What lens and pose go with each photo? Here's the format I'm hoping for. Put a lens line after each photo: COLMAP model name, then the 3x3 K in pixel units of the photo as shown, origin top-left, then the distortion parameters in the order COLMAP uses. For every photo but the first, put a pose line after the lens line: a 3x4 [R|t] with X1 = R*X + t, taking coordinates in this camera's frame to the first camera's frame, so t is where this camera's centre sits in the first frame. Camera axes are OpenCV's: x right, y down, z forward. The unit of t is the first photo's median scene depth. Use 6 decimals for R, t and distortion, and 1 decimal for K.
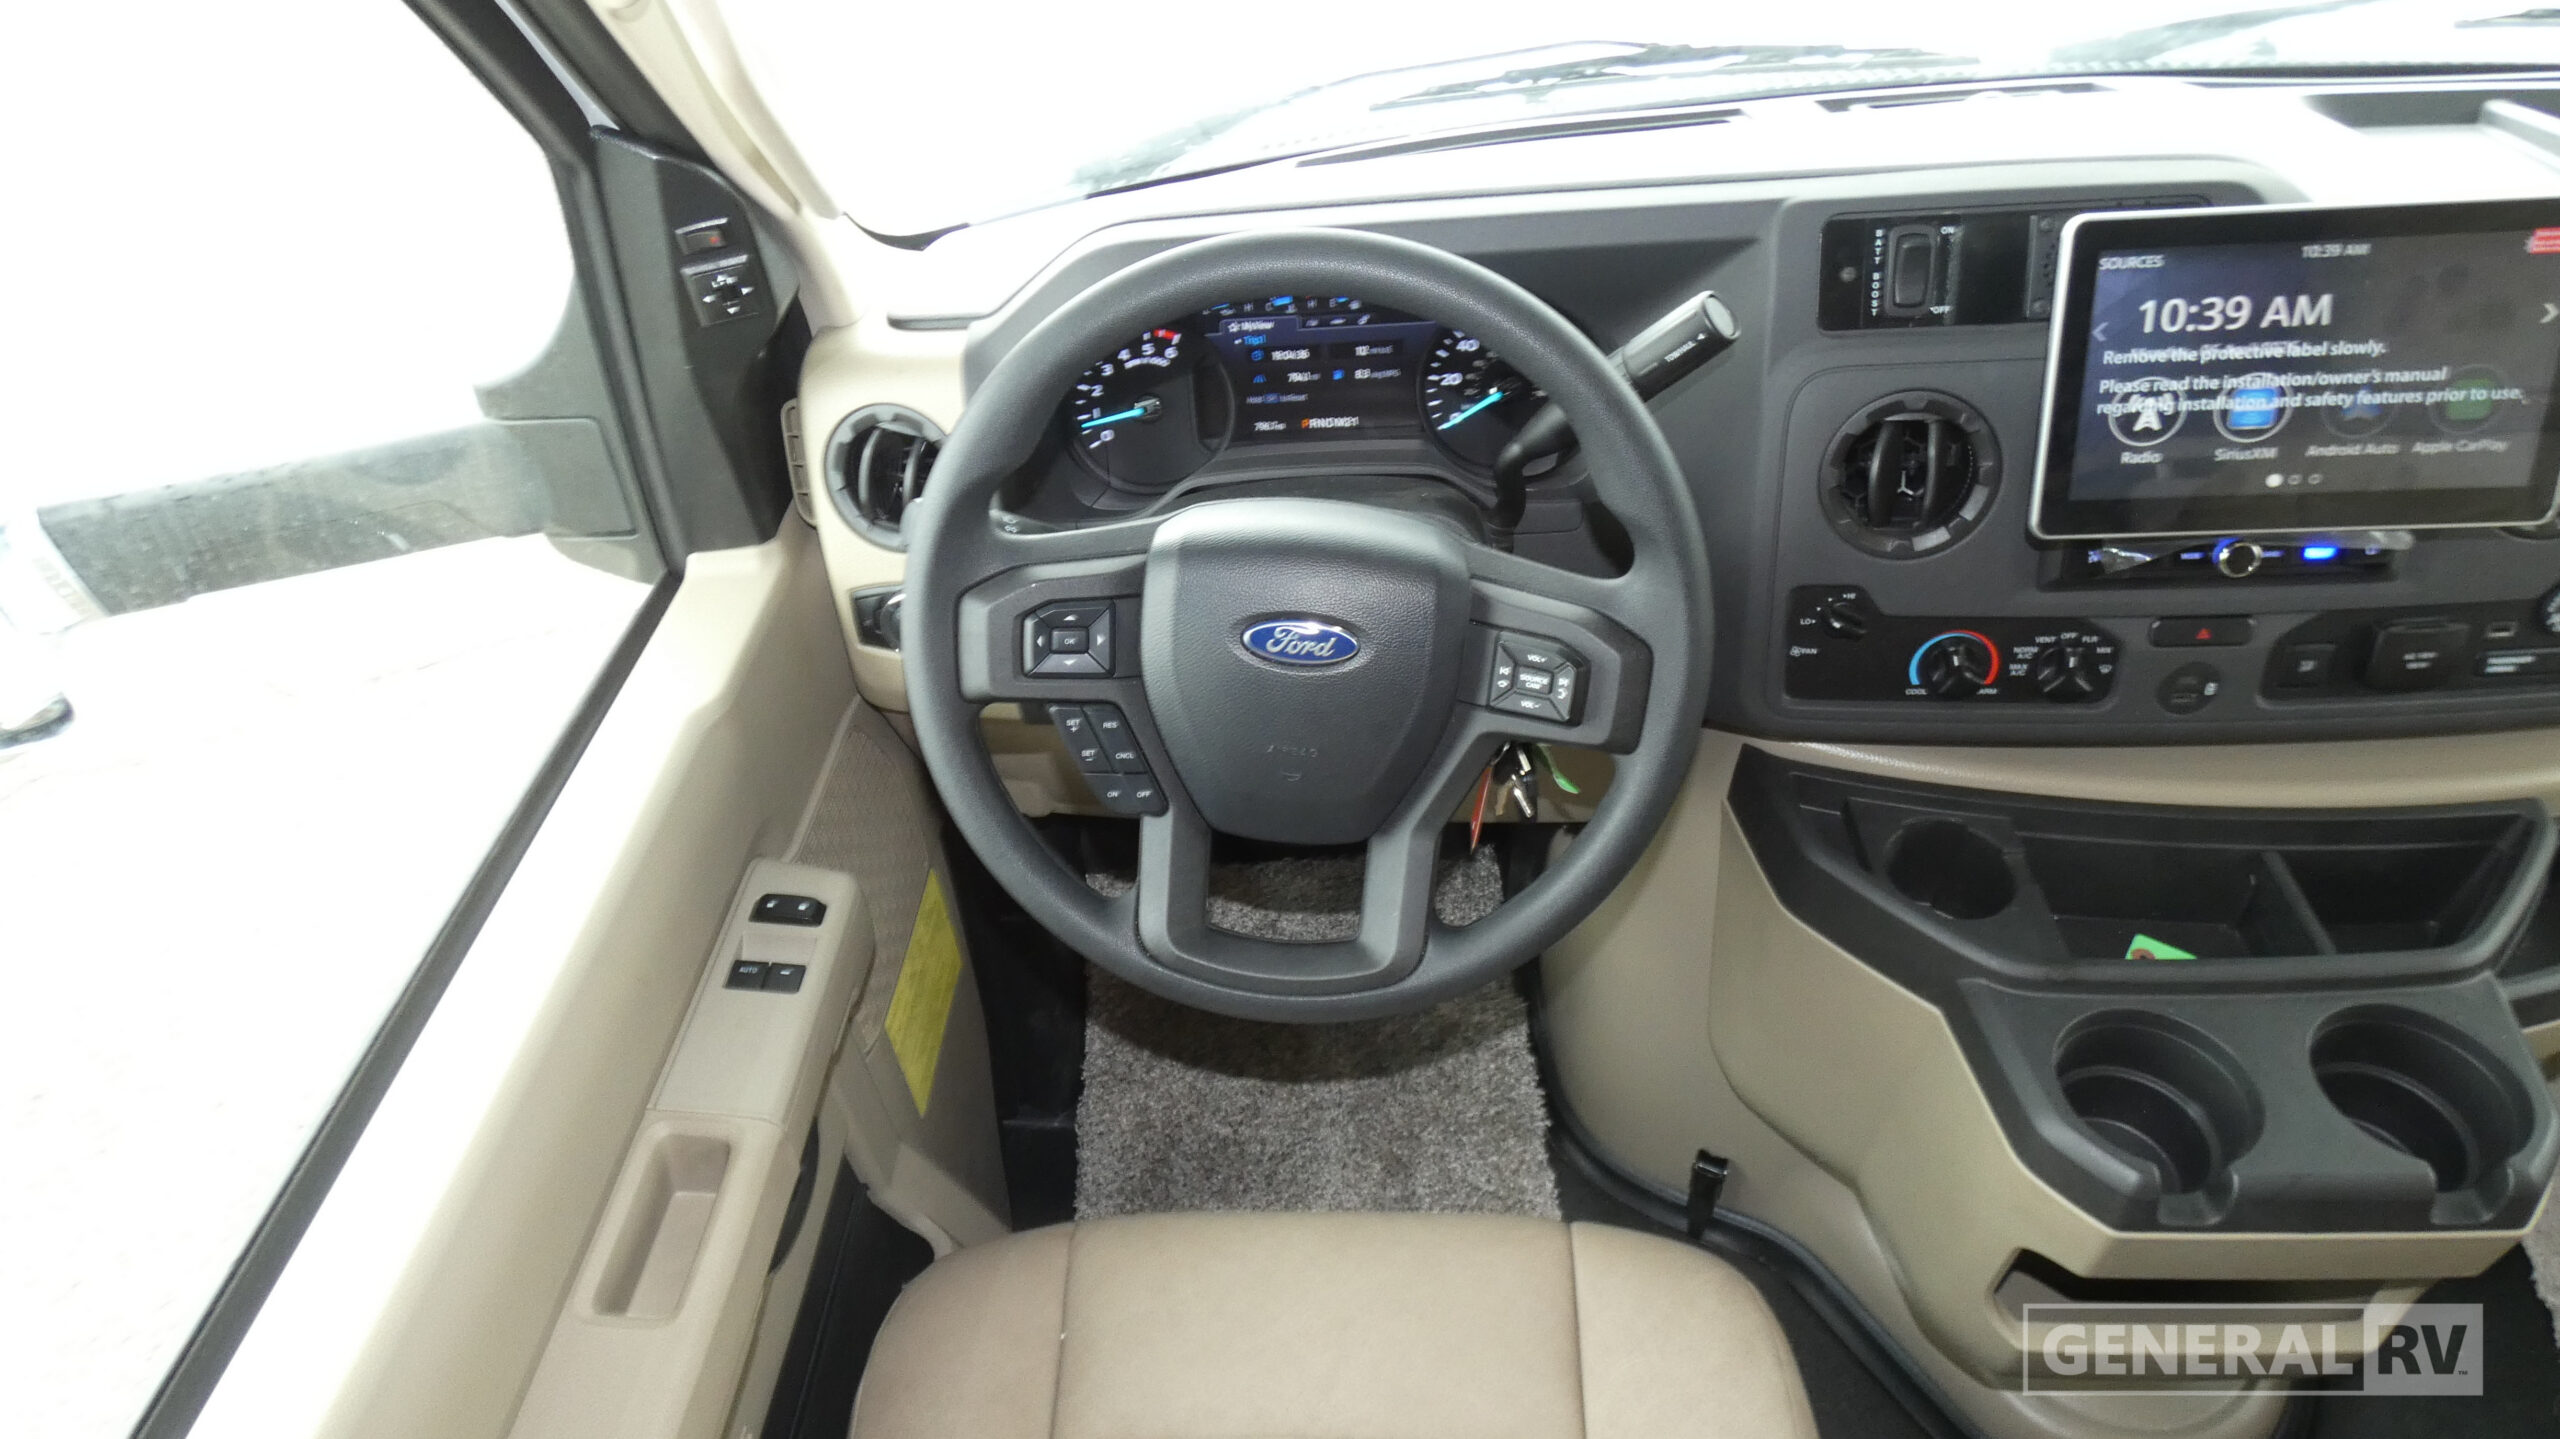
lens RADIAL K [[1529.2, 0, 1285.1], [0, 1529.2, 717.8], [0, 0, 1]] dist [-0.002986, -0.002600]
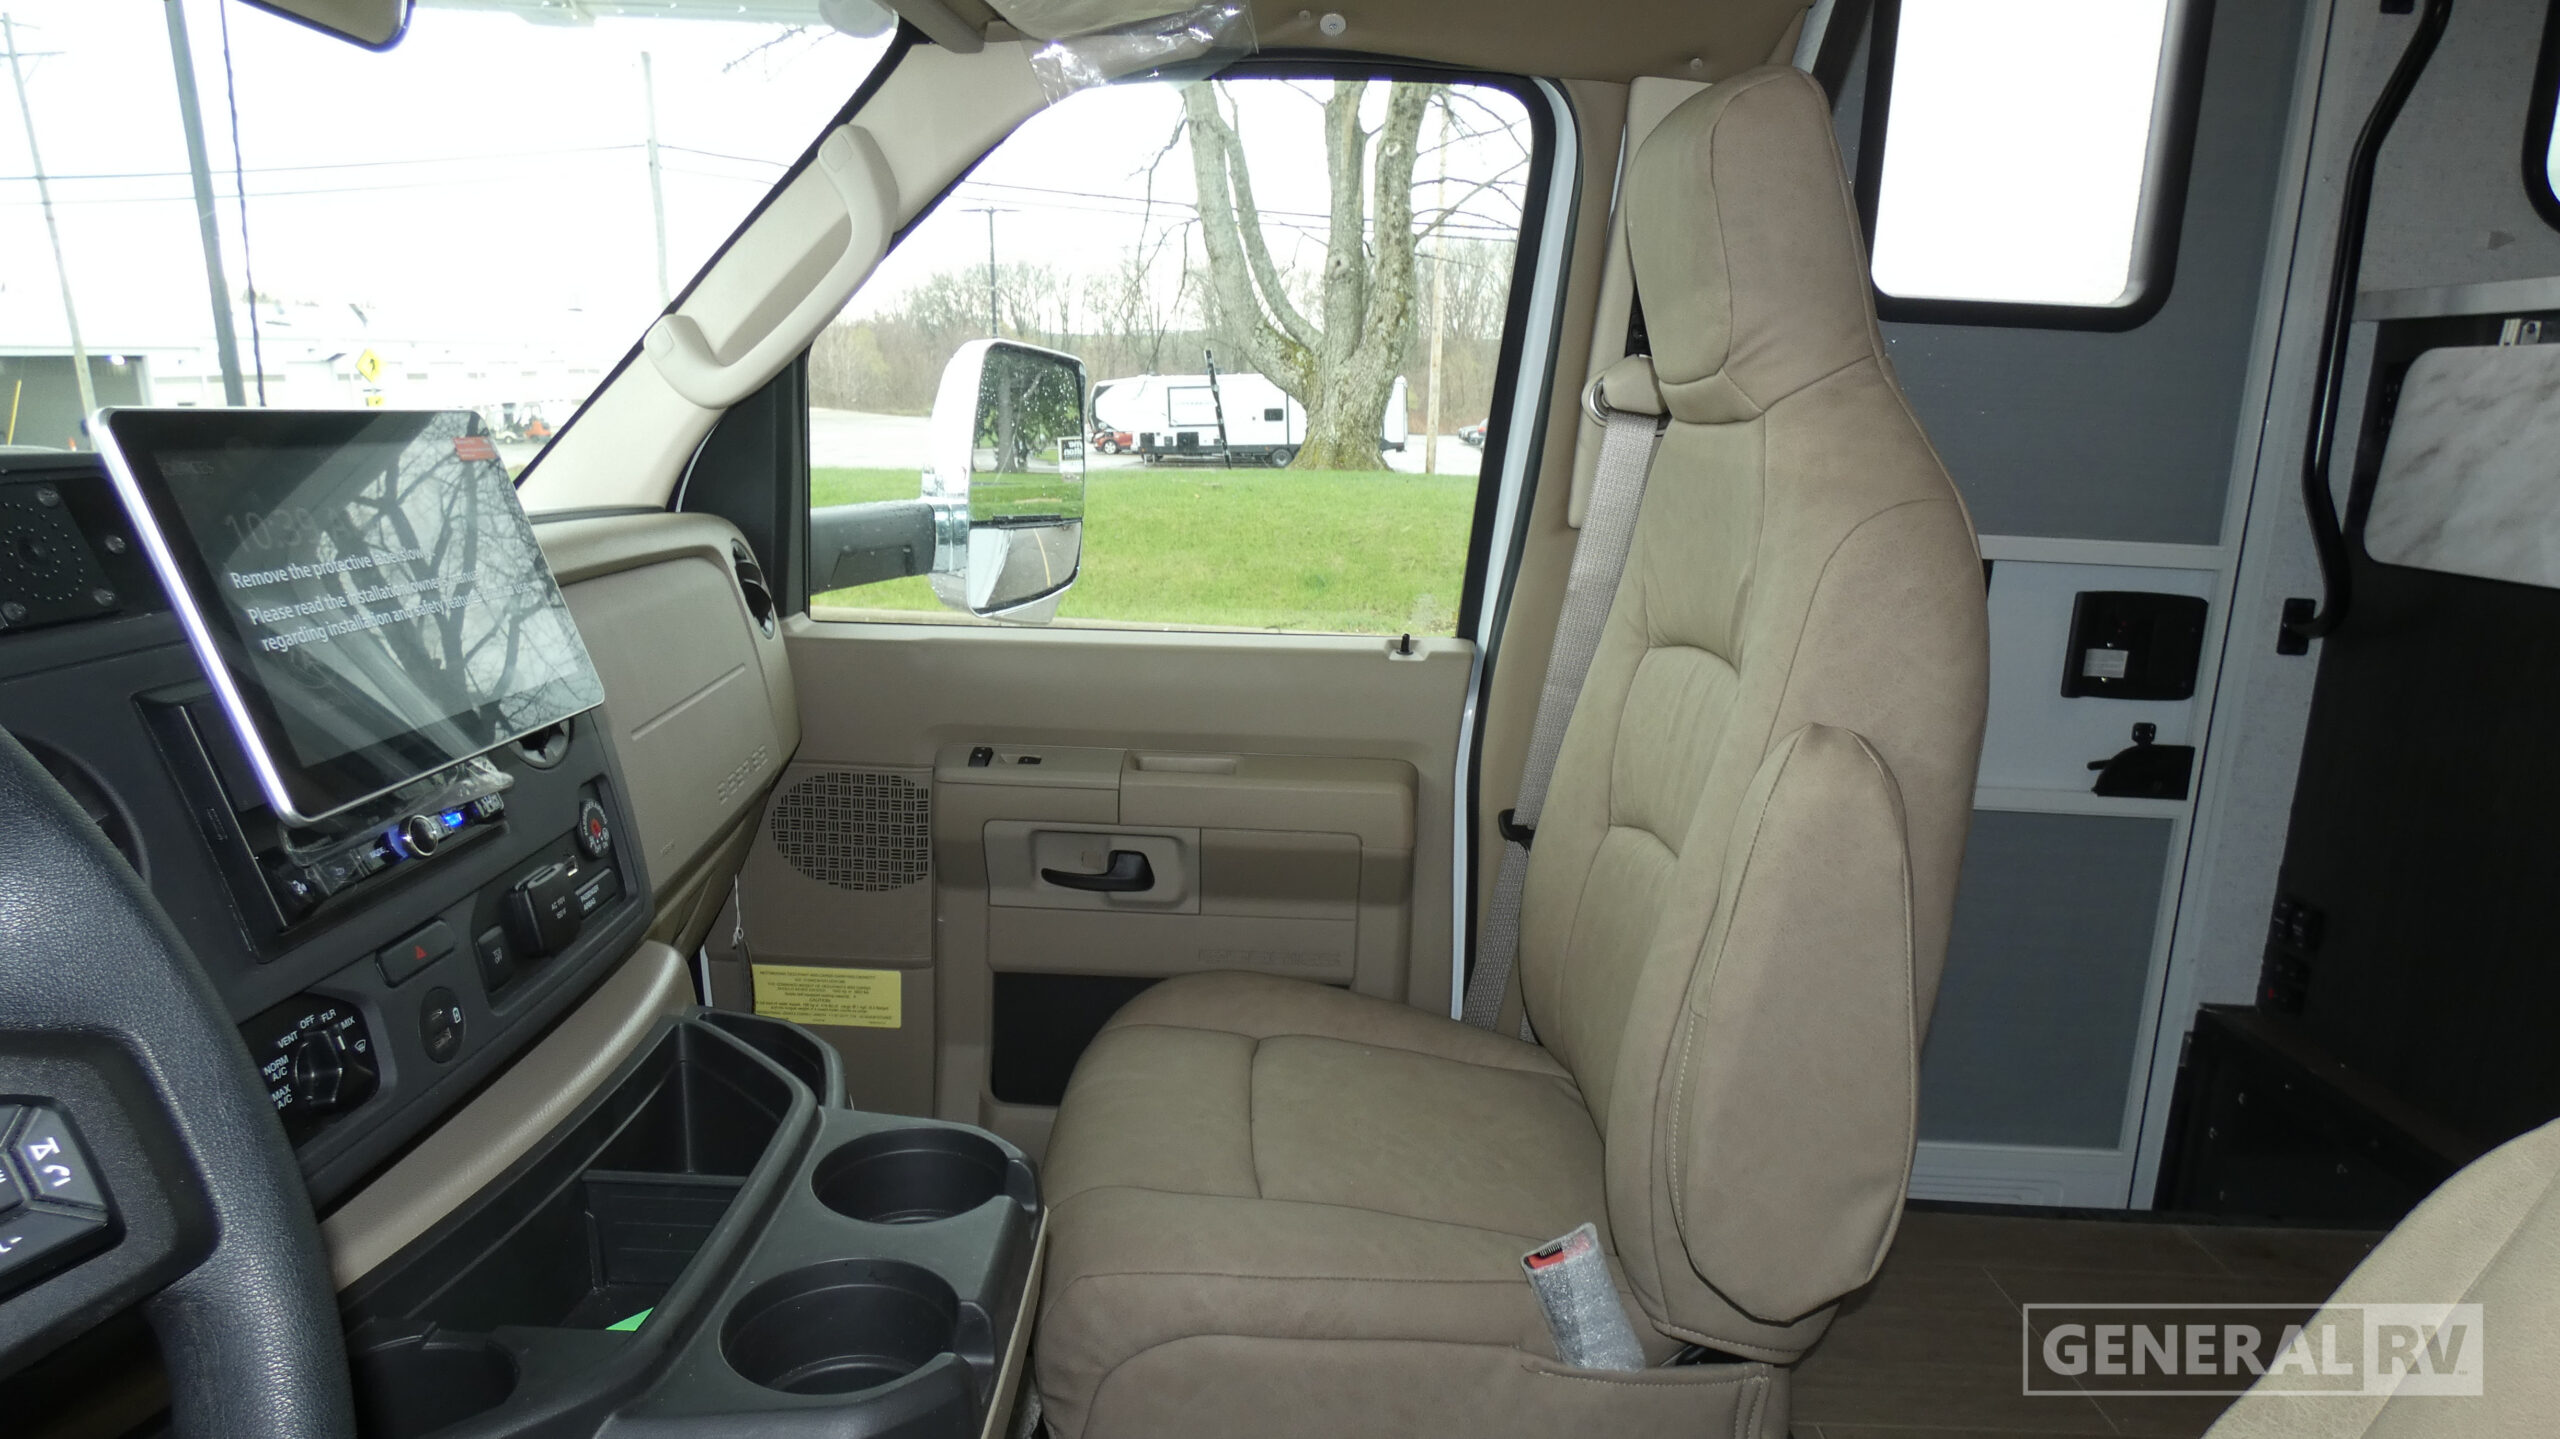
lens RADIAL K [[1529.2, 0, 1288.4], [0, 1529.2, 723.0], [0, 0, 1]] dist [-0.002986, -0.002600]
pose [[-0.045117, -0.122316, 0.991465, -0.196579], [0.635433, 0.762303, 0.122960, 0.043596], [-0.770837, 0.635557, 0.043331, 0.538388]]
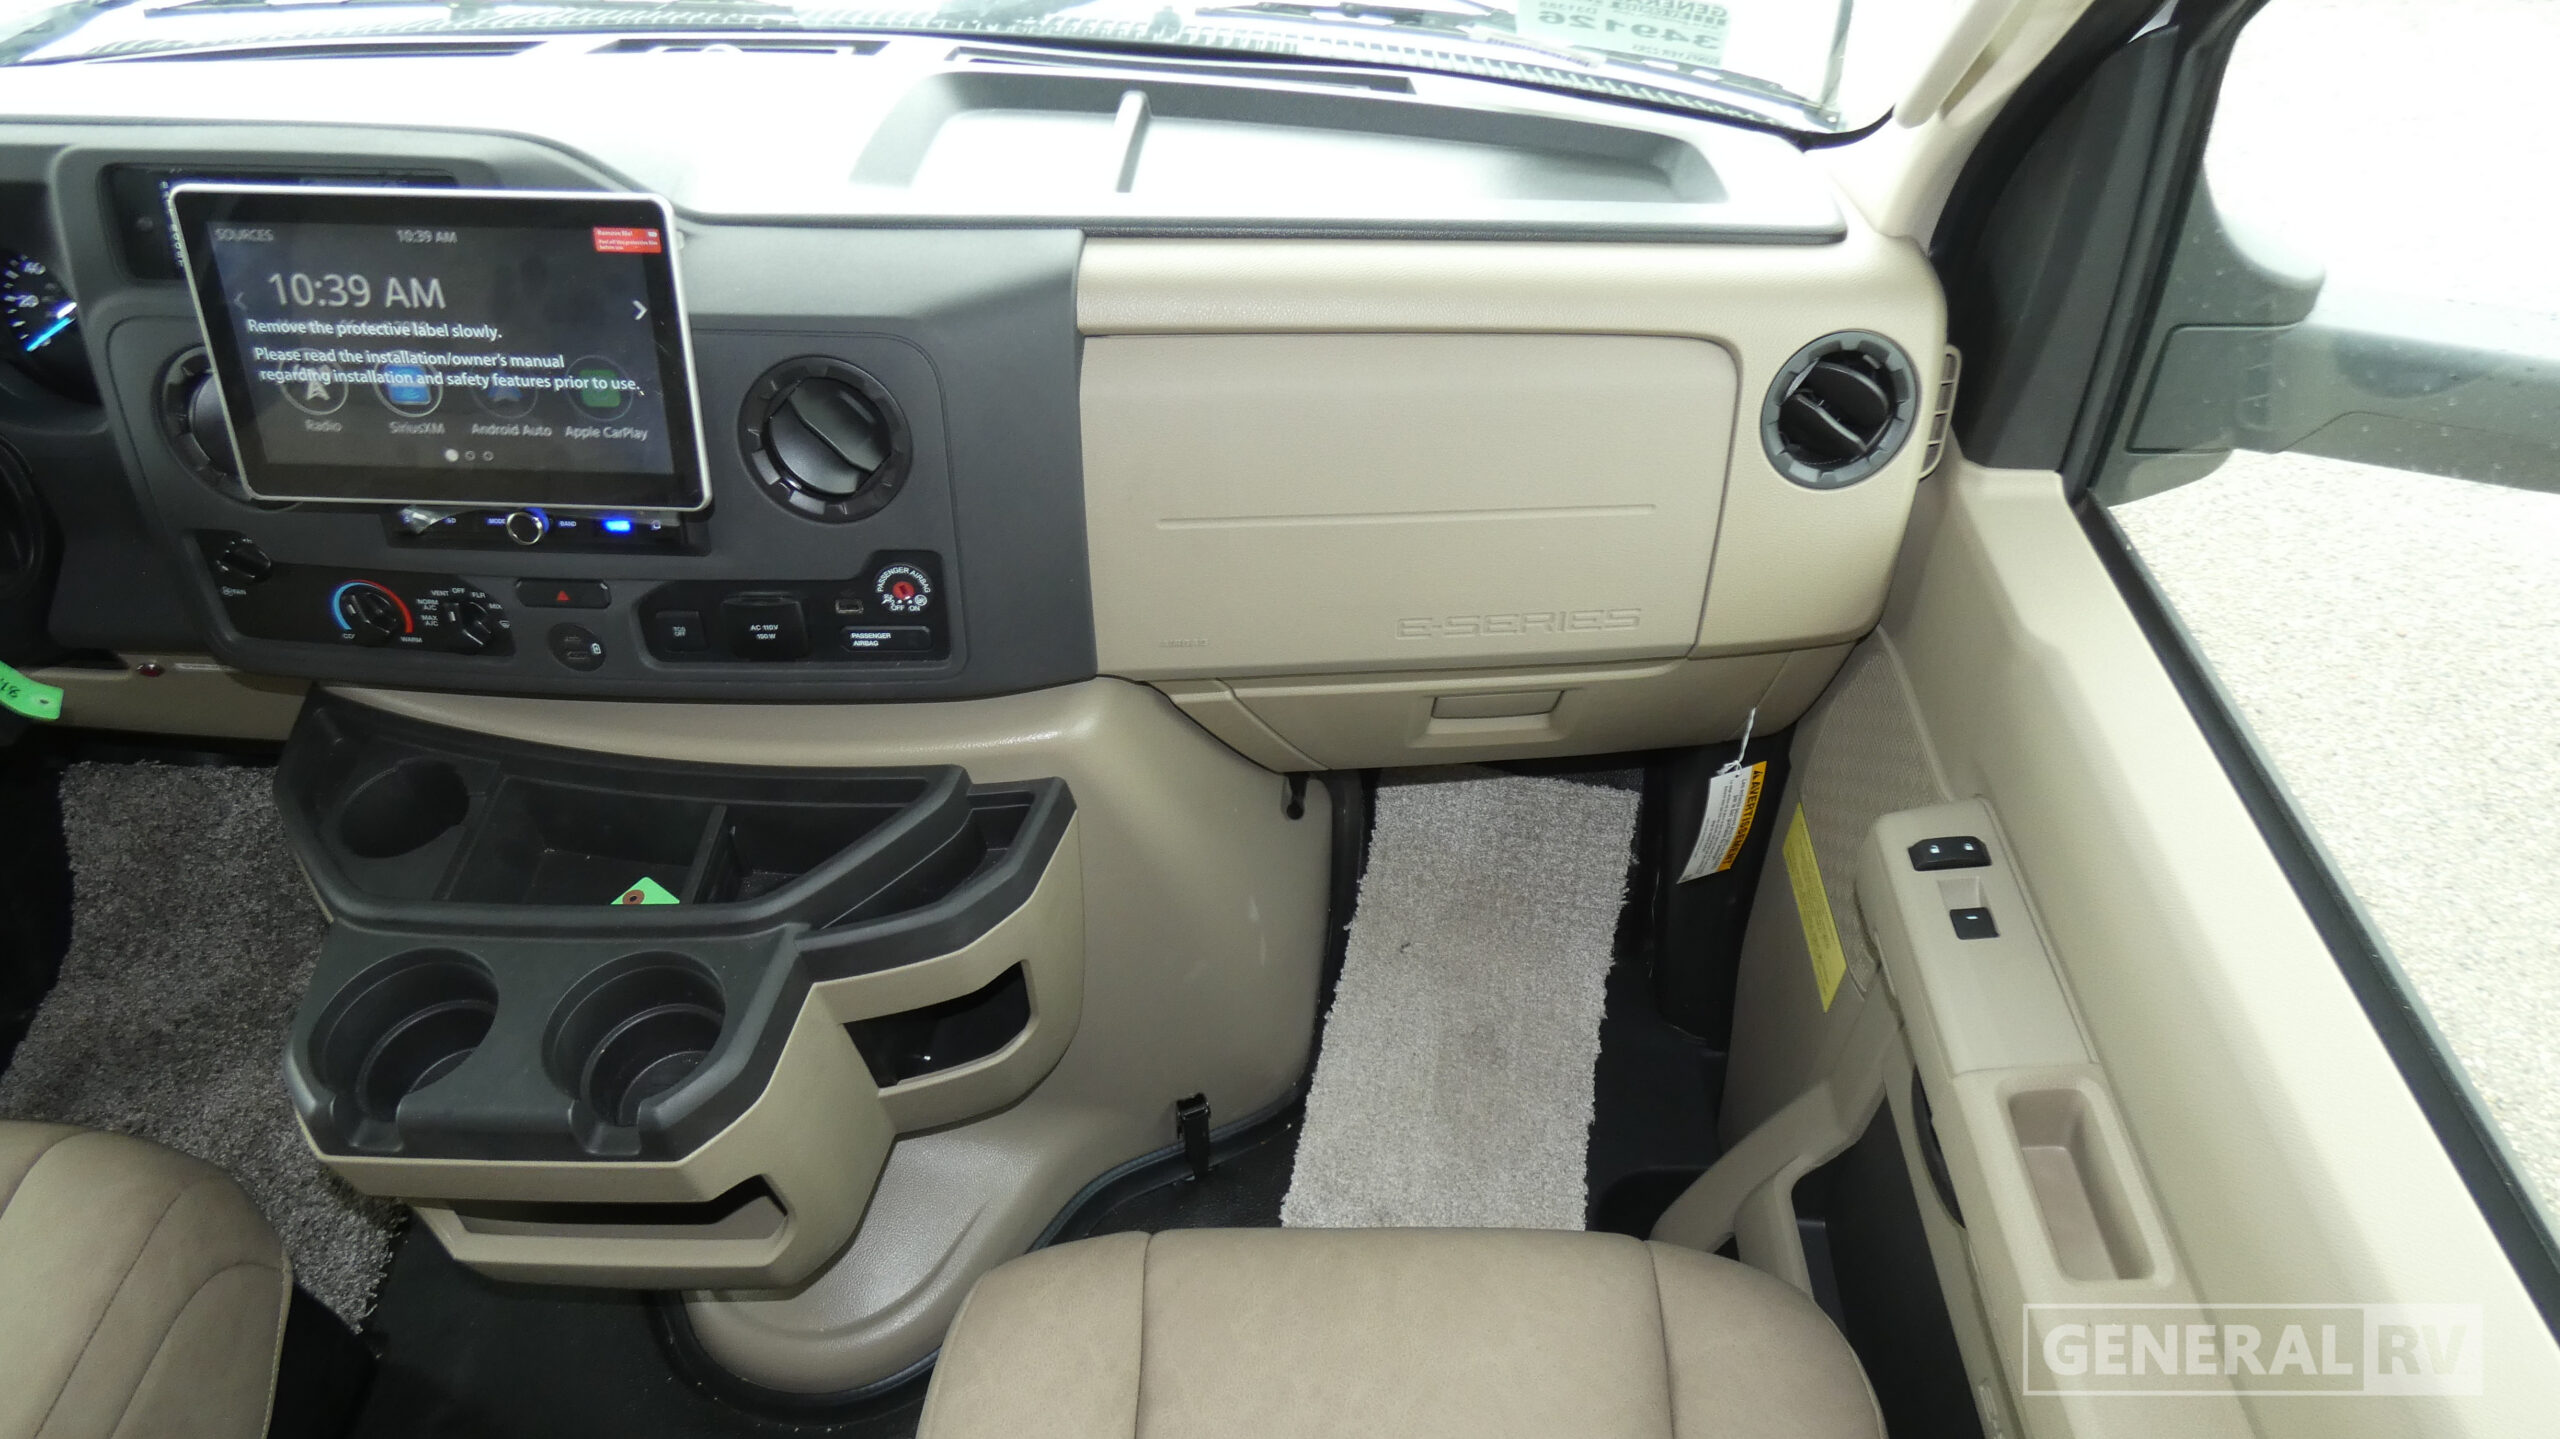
lens RADIAL K [[1529.2, 0, 1286.3], [0, 1529.2, 720.1], [0, 0, 1]] dist [-0.002986, -0.002600]
pose [[0.996387, 0.048704, 0.069570, 1.023774], [-0.053126, 0.996586, 0.063190, -0.062861], [-0.066255, -0.066658, 0.995574, -0.080668]]
